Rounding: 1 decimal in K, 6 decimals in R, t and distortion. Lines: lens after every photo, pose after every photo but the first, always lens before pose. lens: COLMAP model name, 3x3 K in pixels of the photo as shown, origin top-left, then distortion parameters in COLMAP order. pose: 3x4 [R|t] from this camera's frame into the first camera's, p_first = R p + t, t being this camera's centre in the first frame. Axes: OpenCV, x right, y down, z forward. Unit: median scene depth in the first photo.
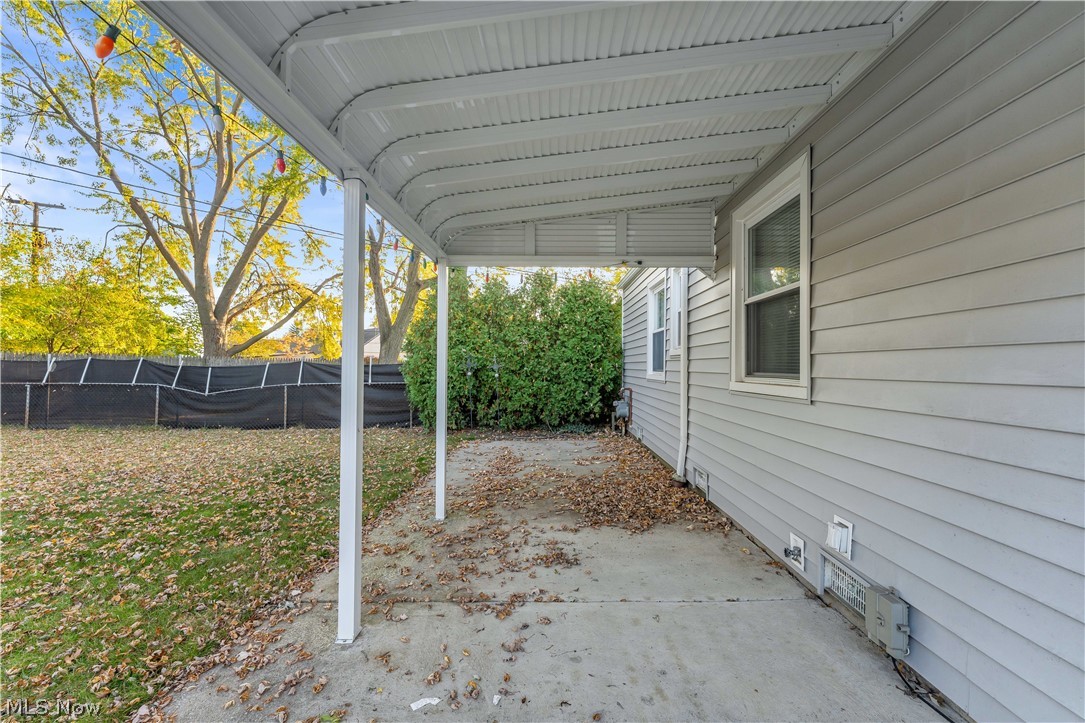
lens RADIAL K [[440.6, 0, 544.3], [0, 440.6, 362.0], [0, 0, 1]] dist [0.000444, -0.000203]
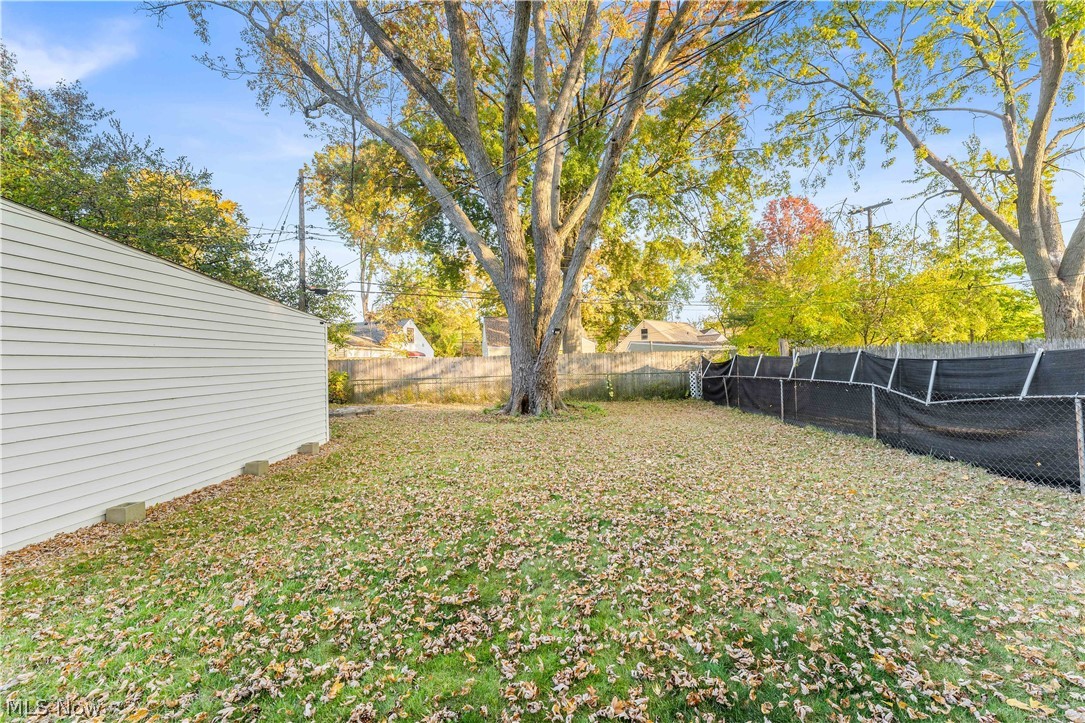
lens RADIAL K [[440.6, 0, 544.3], [0, 440.6, 362.0], [0, 0, 1]] dist [0.000444, -0.000203]
pose [[-0.017327, -0.009973, -0.999800, -0.120763], [0.042772, 0.999027, -0.010706, -0.002344], [0.998935, -0.042949, -0.016883, 0.452999]]
